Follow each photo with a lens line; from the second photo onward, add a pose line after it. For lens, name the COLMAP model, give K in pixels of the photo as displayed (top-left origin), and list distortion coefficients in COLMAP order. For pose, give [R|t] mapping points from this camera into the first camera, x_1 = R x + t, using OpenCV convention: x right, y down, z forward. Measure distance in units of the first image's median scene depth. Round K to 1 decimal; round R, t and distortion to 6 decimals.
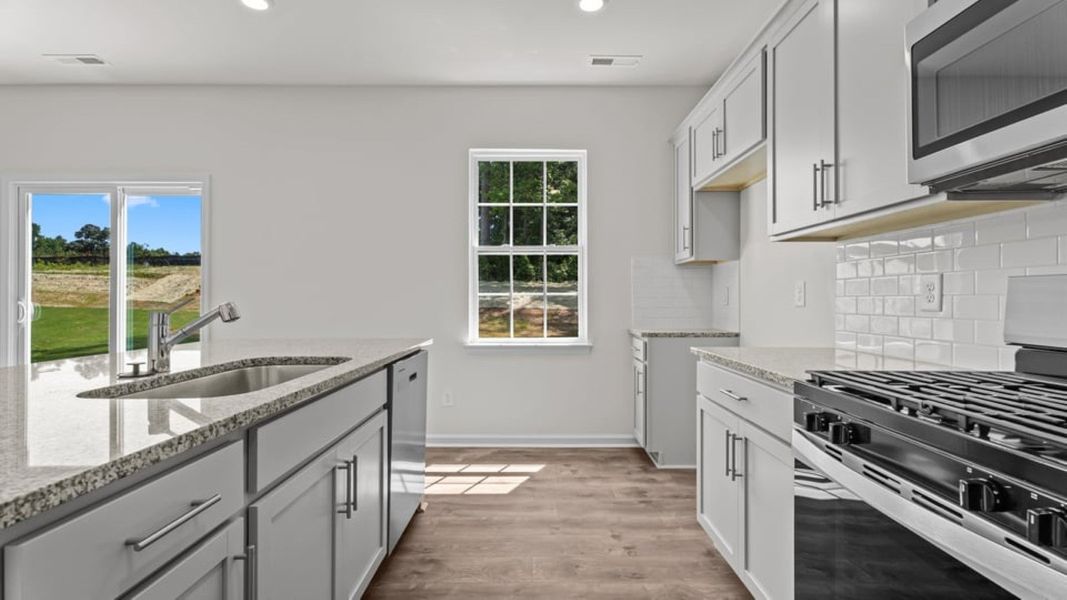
lens RADIAL K [[472.7, 0, 531.5], [0, 472.7, 306.2], [0, 0, 1]] dist [0.002424, 0.000154]
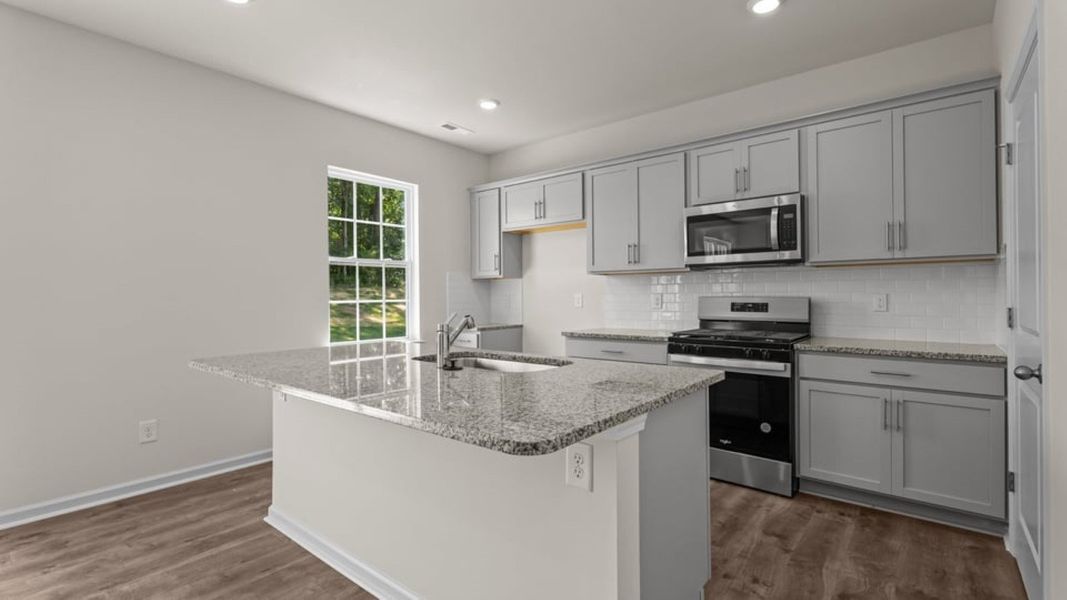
lens RADIAL K [[435.7, 0, 537.0], [0, 435.7, 303.7], [0, 0, 1]] dist [0.014620, 0.000048]
pose [[0.664521, -0.011403, 0.747183, -0.528769], [0.024337, 0.999683, -0.006387, -0.002474], [-0.746873, 0.022428, 0.664588, 0.003737]]
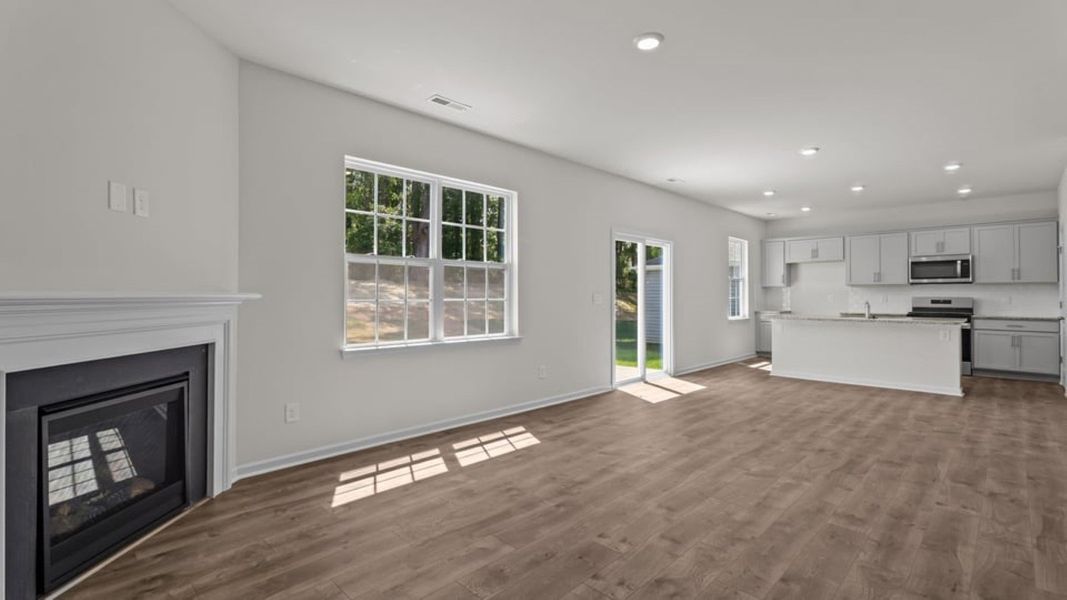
lens RADIAL K [[479.9, 0, 533.5], [0, 479.9, 300.0], [0, 0, 1]] dist [0.038179, 0.000253]
pose [[0.701163, -0.004201, 0.712989, -0.804447], [0.019694, 0.999715, -0.013478, -0.002928], [-0.712729, 0.023492, 0.701046, 0.006423]]
